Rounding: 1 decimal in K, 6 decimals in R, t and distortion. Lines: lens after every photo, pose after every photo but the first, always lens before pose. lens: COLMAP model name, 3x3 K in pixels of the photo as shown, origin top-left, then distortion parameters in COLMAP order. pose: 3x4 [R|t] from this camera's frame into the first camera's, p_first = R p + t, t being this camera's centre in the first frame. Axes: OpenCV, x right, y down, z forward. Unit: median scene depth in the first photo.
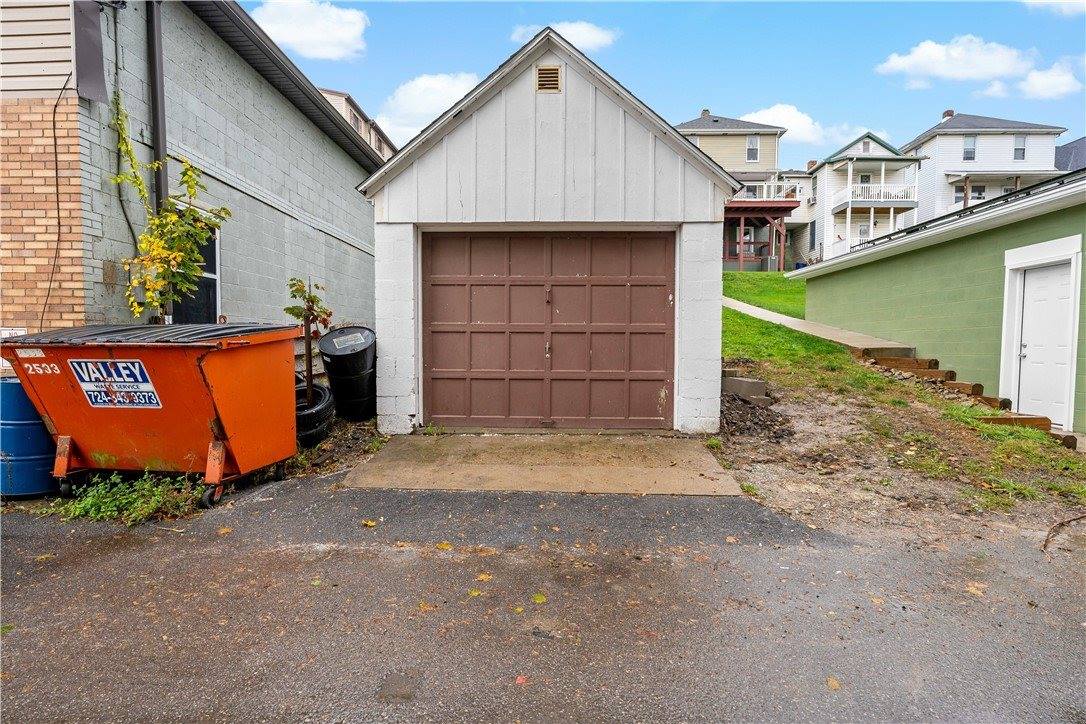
lens RADIAL K [[541.9, 0, 546.0], [0, 541.9, 362.8], [0, 0, 1]] dist [-0.002928, 0.000389]
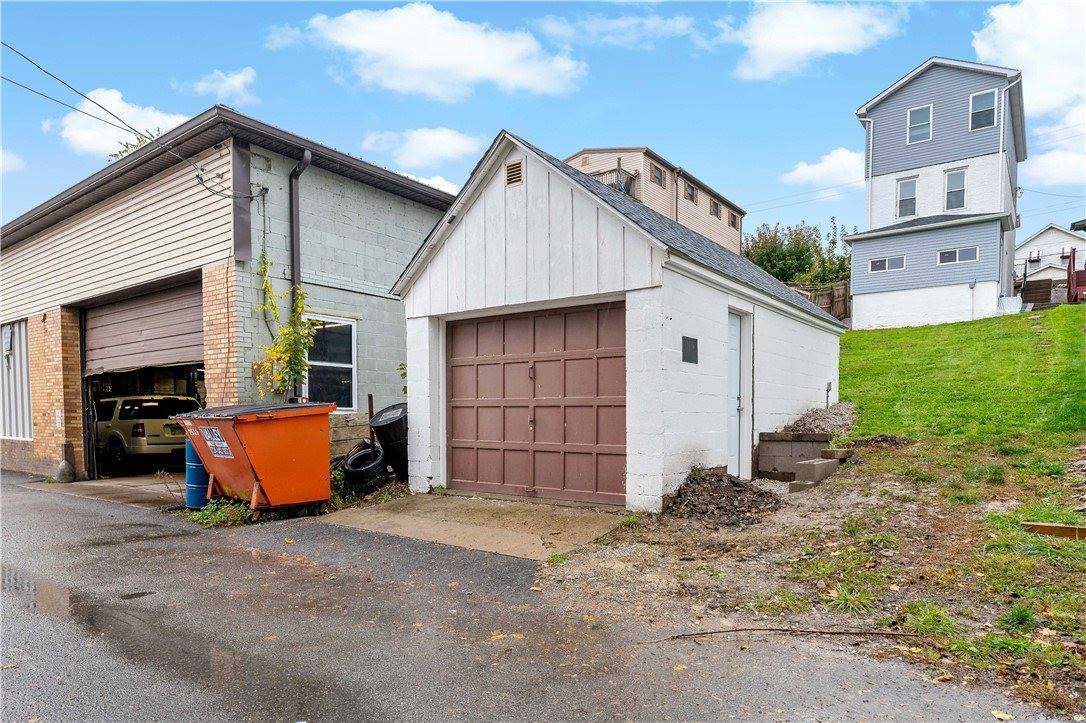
lens RADIAL K [[658.7, 0, 543.9], [0, 658.7, 433.0], [0, 0, 1]] dist [-0.003189, 0.003445]
pose [[0.818297, 0.012777, -0.574654, 0.779188], [-0.020448, 0.999767, -0.006888, 0.004245], [0.574432, 0.017387, 0.818368, -0.034980]]
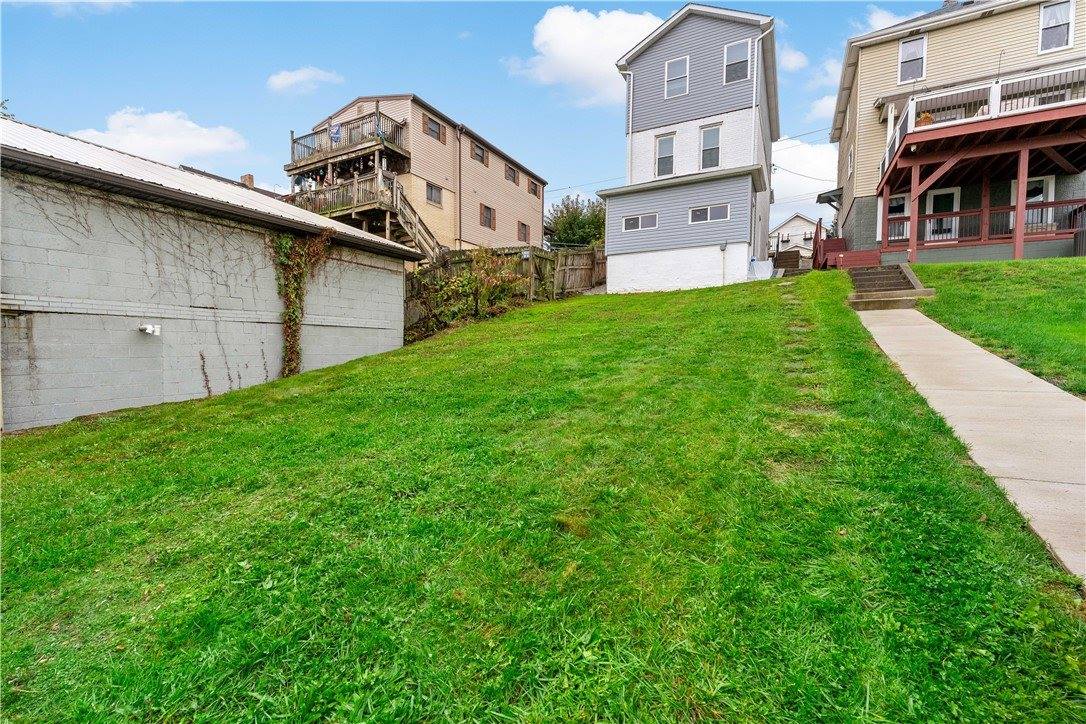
lens RADIAL K [[469.0, 0, 540.2], [0, 469.0, 370.3], [0, 0, 1]] dist [-0.003392, 0.000447]
pose [[0.899421, 0.017996, -0.436712, 0.838093], [-0.015106, 0.999835, 0.010091, -0.361180], [0.436822, -0.002479, 0.899545, 2.298551]]
